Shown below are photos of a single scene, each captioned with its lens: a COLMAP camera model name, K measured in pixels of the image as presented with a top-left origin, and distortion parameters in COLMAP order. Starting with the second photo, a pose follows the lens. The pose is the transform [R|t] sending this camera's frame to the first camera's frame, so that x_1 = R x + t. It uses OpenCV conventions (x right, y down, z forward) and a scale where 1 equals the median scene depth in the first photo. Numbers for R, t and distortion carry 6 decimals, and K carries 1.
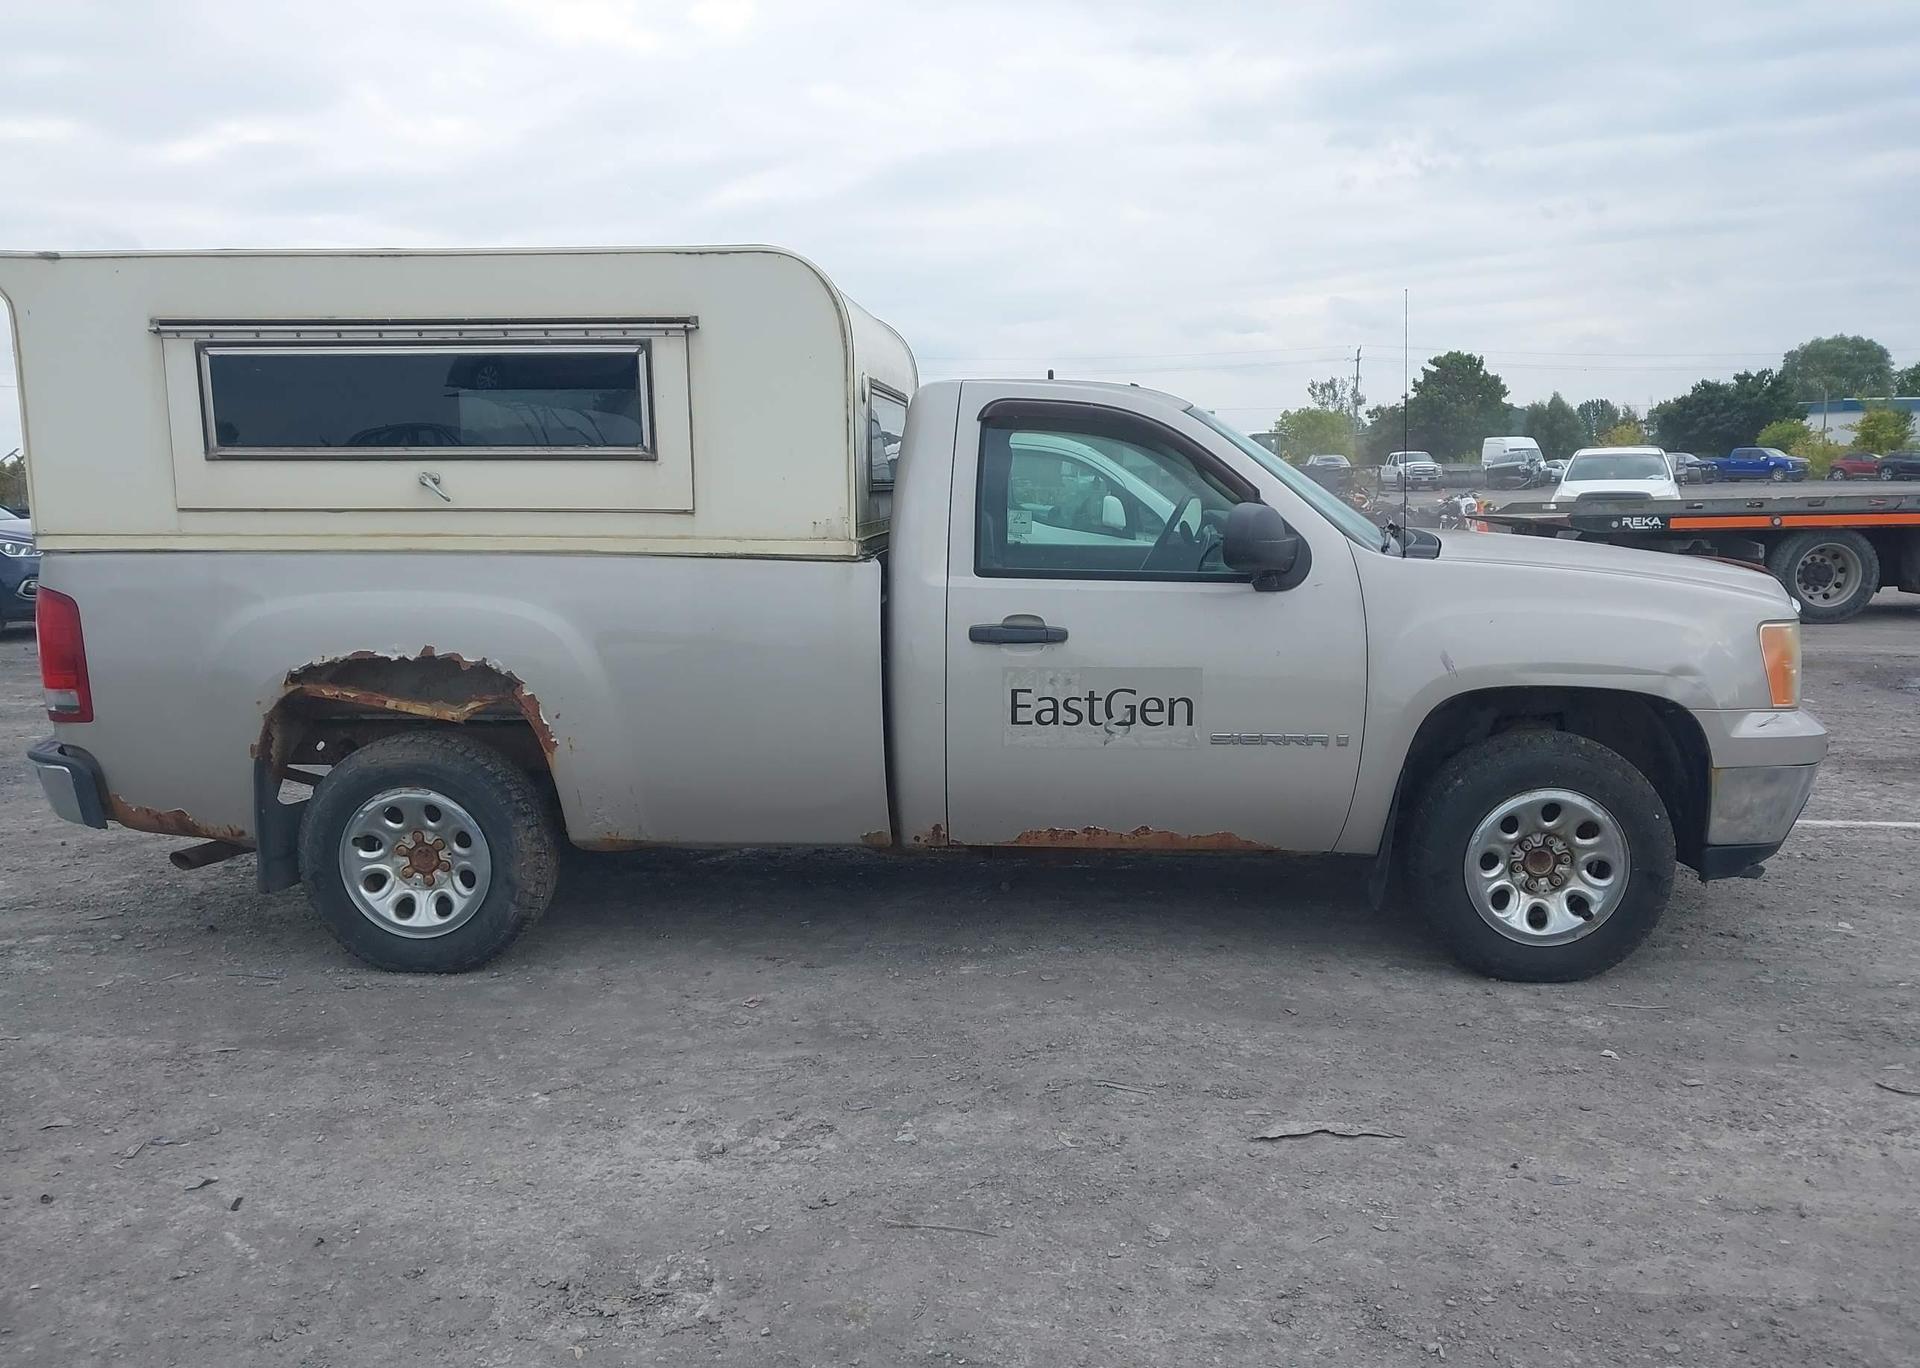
lens RADIAL K [[1496.2, 0, 960.0], [0, 1496.2, 684.0], [0, 0, 1]] dist [0.058328, -0.105796]
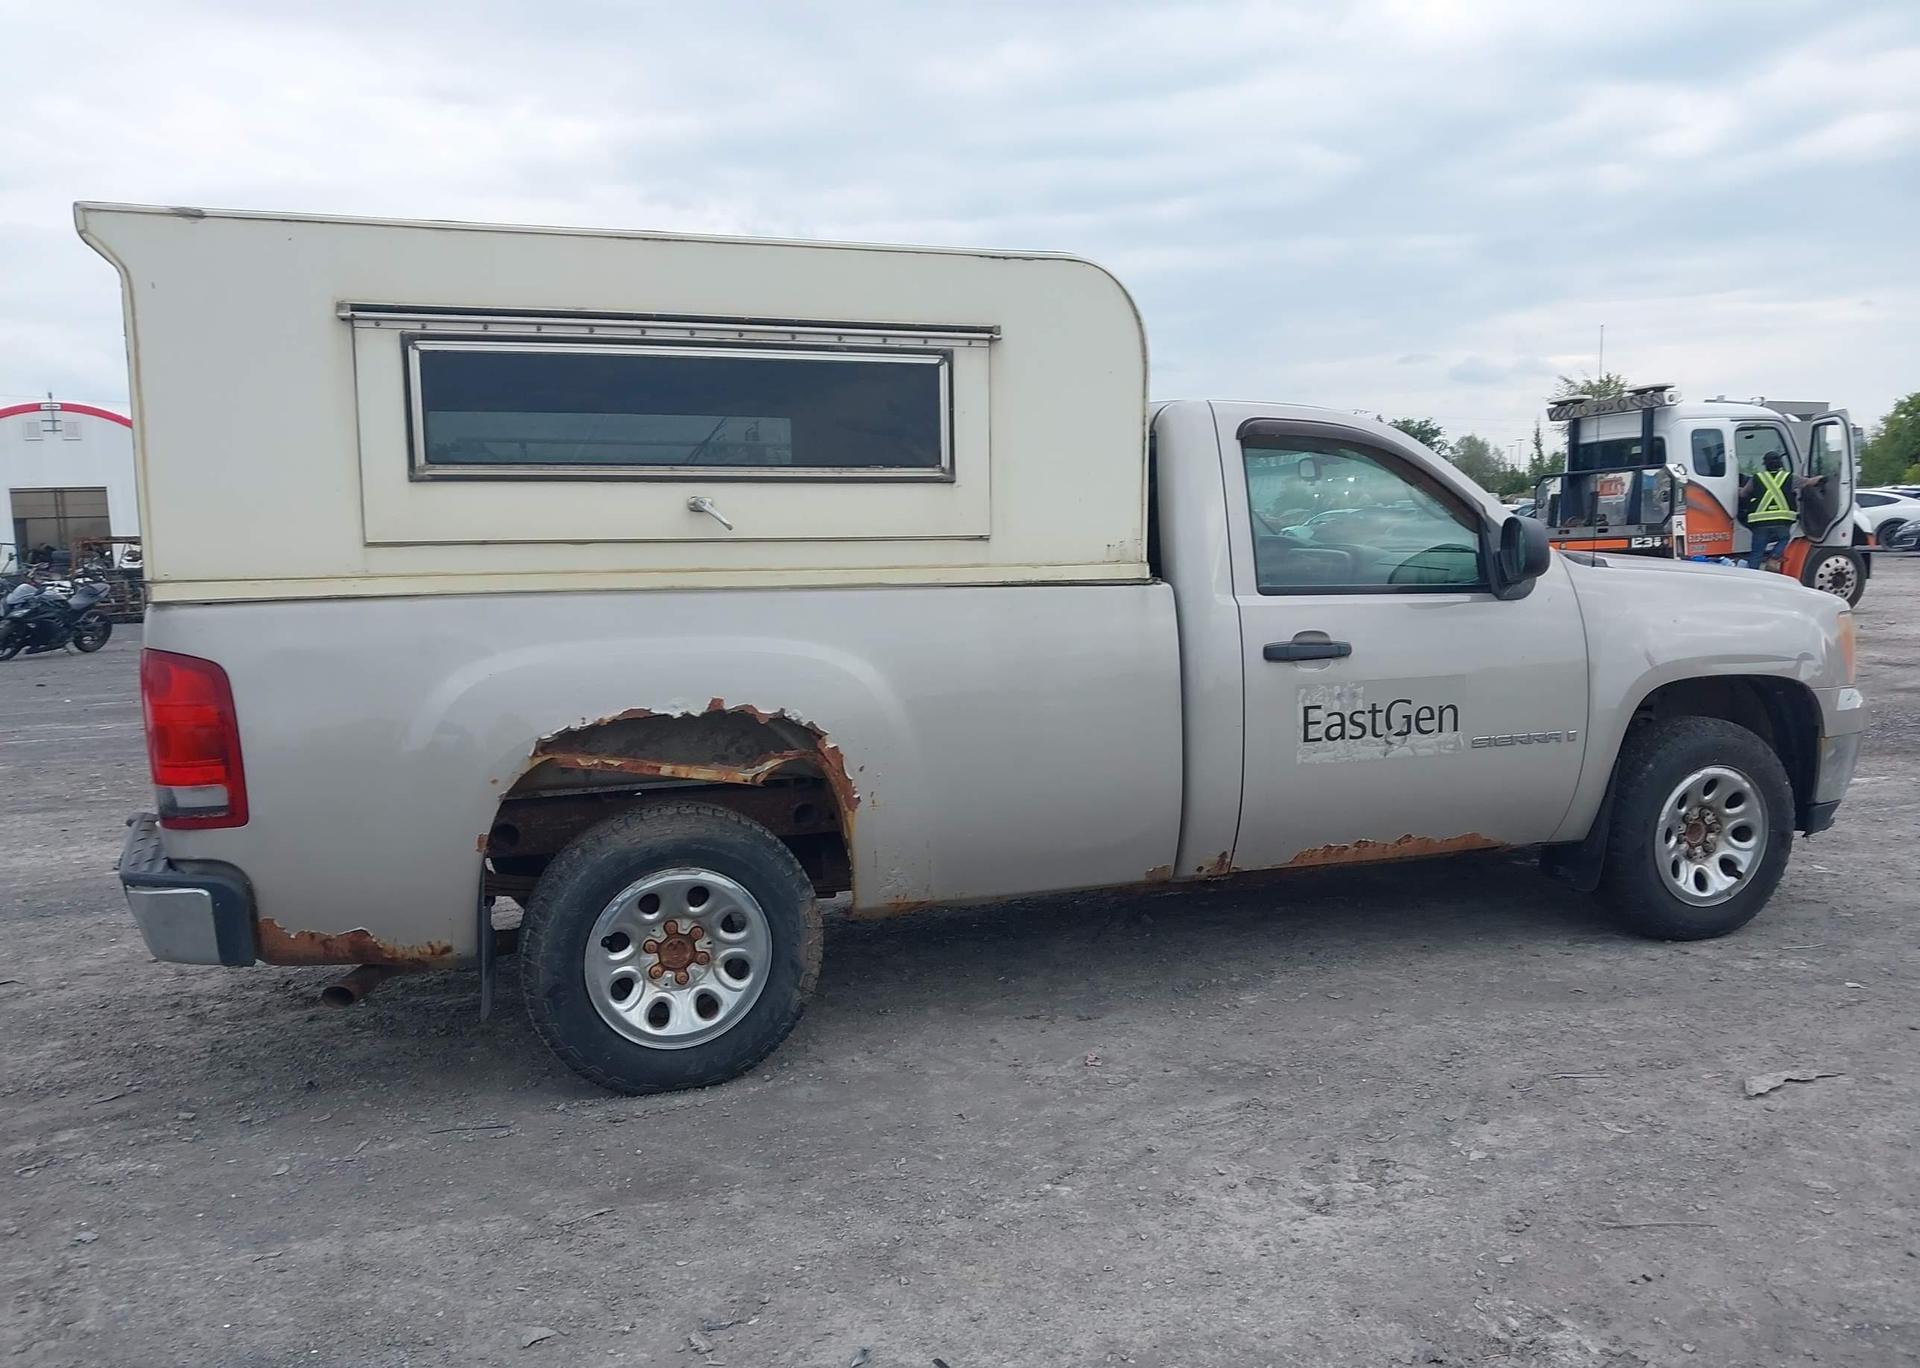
lens RADIAL K [[1509.5, 0, 960.0], [0, 1509.5, 684.0], [0, 0, 1]] dist [0.160008, -0.390532]
pose [[0.920031, -0.054044, 0.388102, -0.564238], [0.068607, 0.997361, -0.023756, -0.003286], [-0.385794, 0.048483, 0.921310, 0.152431]]
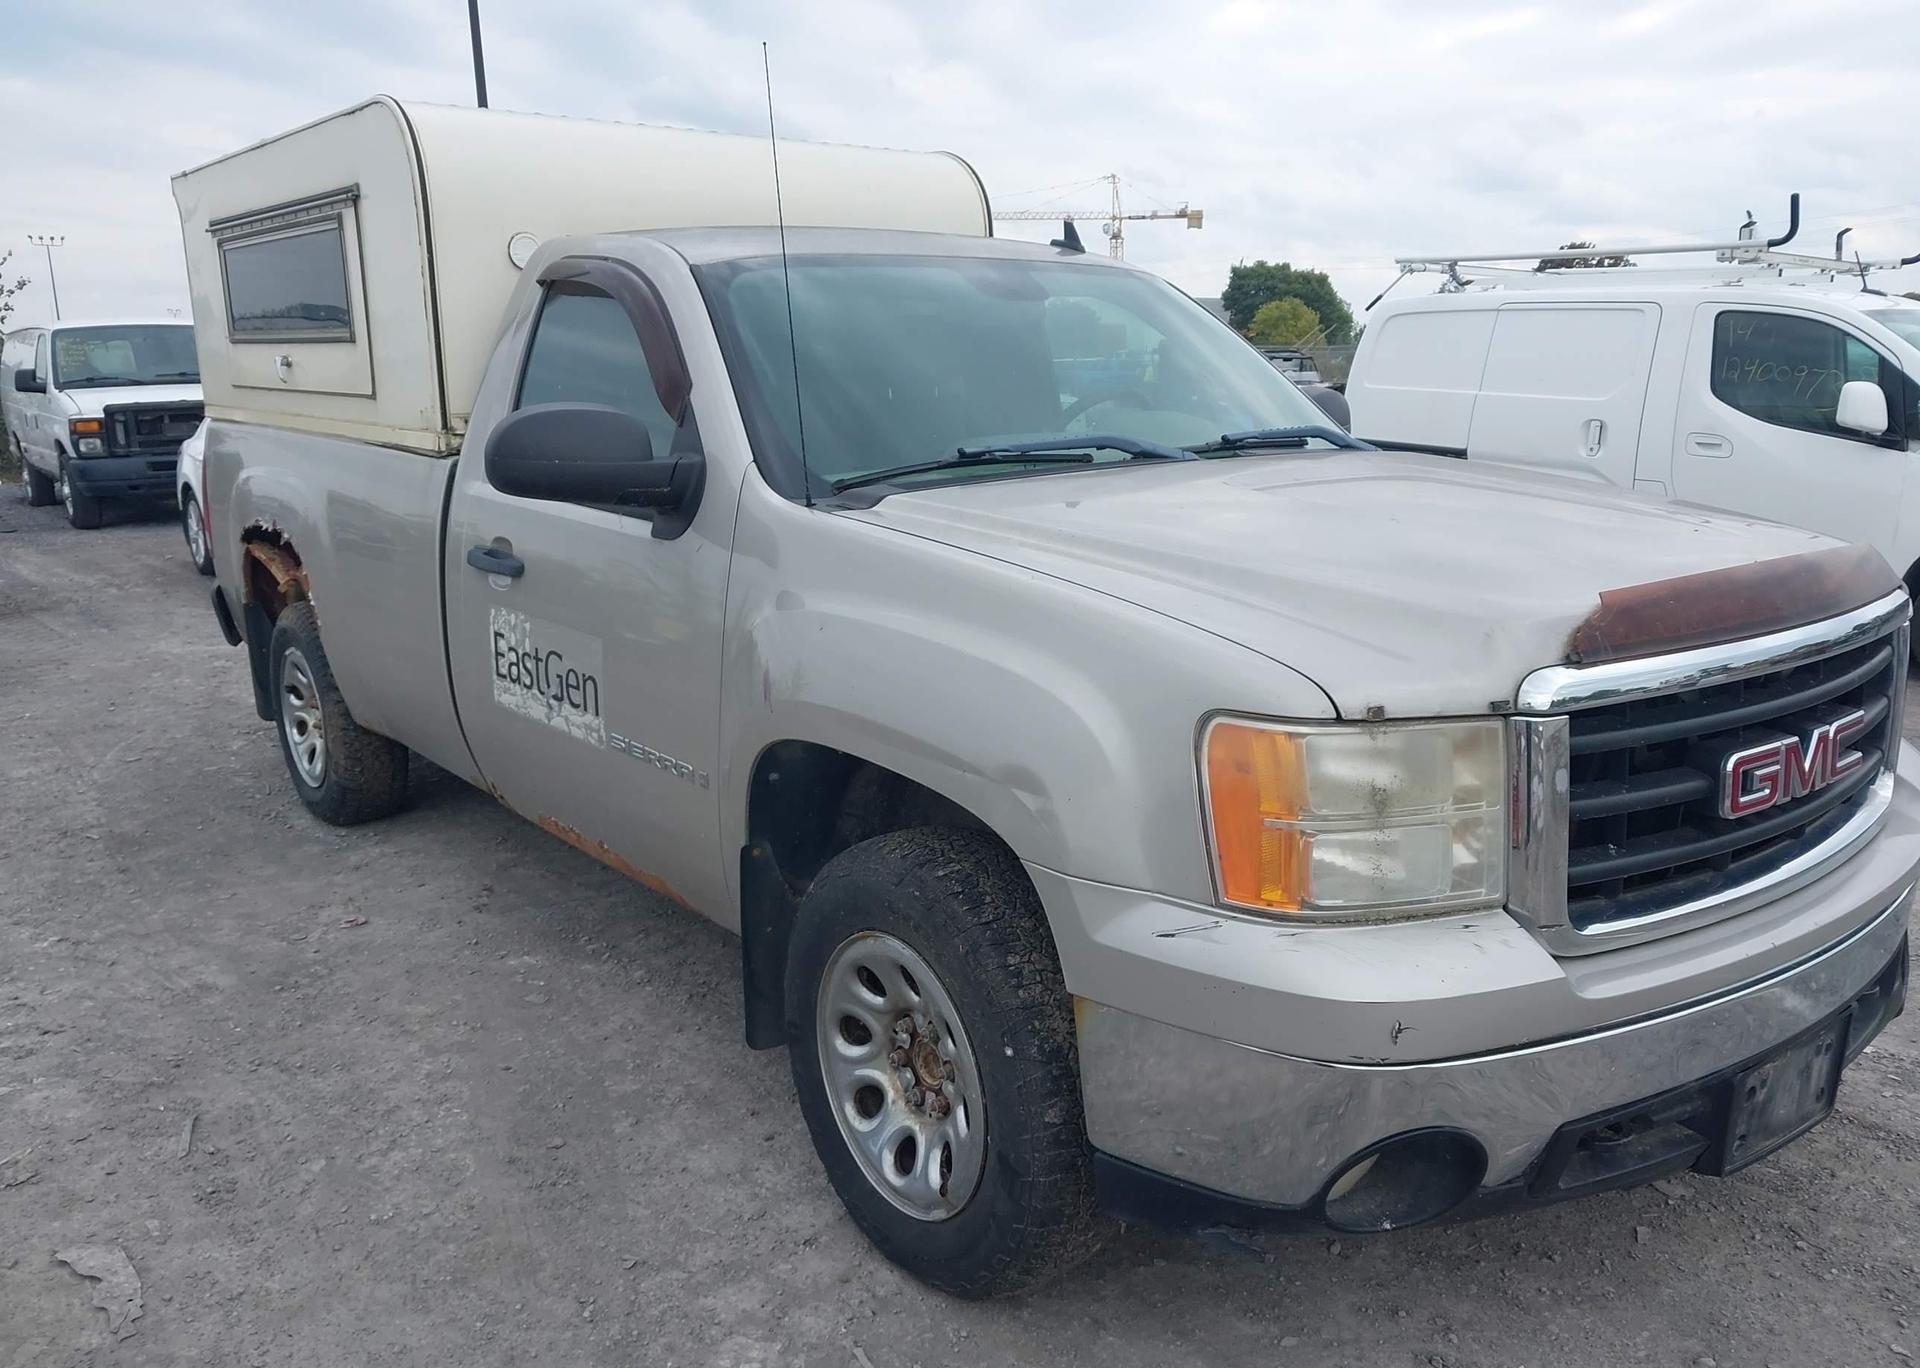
lens RADIAL K [[1496.2, 0, 960.0], [0, 1496.2, 684.0], [0, 0, 1]] dist [0.058328, -0.105796]
pose [[0.675965, 0.160592, -0.719223, 0.773140], [-0.100385, 0.986935, 0.126021, -0.093740], [0.730065, -0.012986, 0.683255, 0.628640]]
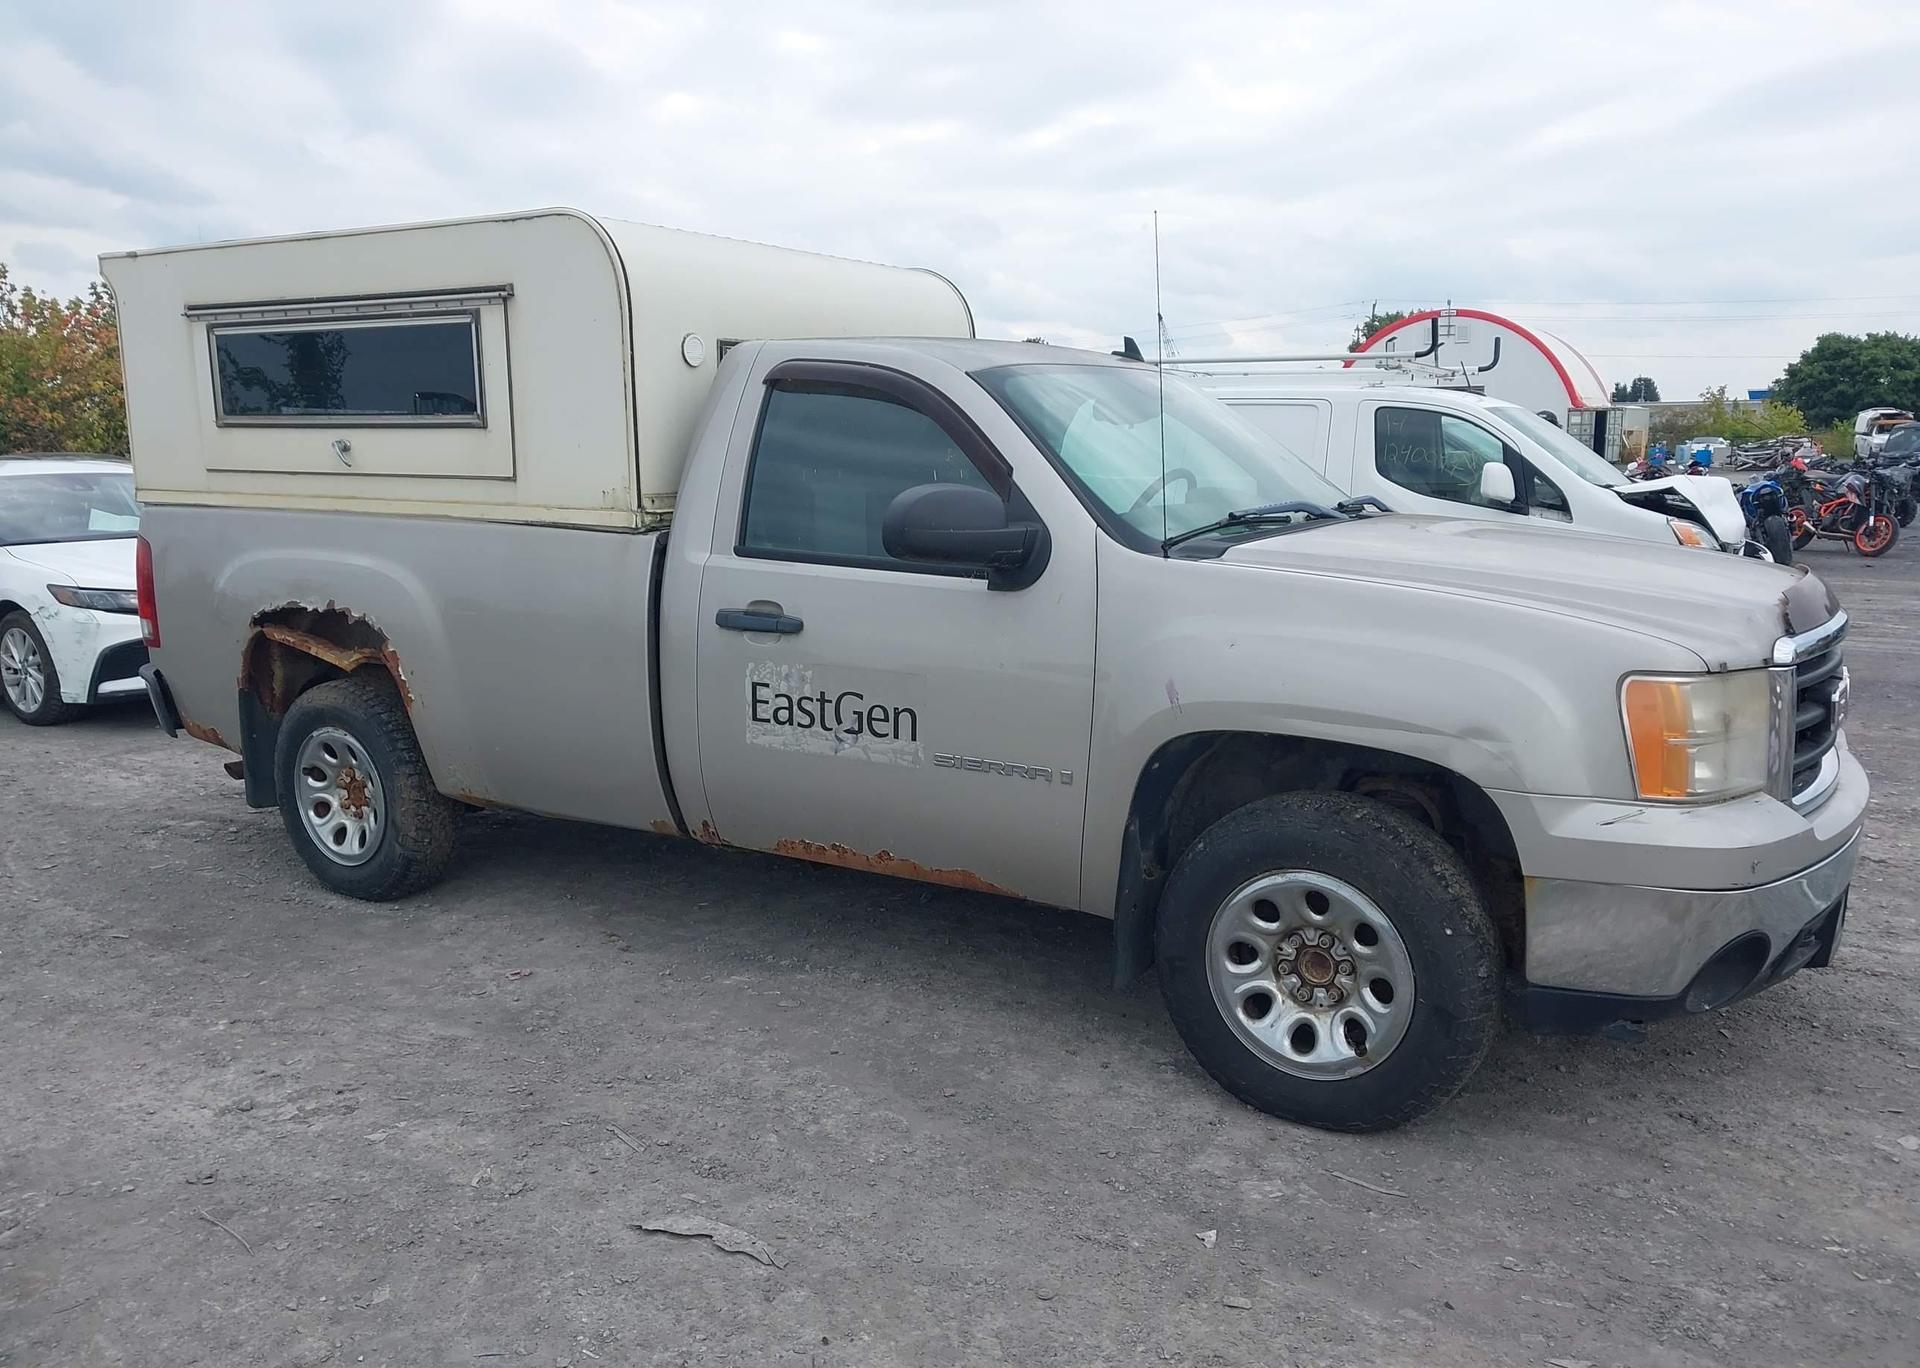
lens RADIAL K [[1496.2, 0, 960.0], [0, 1496.2, 684.0], [0, 0, 1]] dist [0.058328, -0.105796]
pose [[0.881781, 0.080638, -0.464715, 0.564083], [-0.067906, 0.996717, 0.044102, -0.043768], [0.466746, -0.007331, 0.884361, 0.251279]]
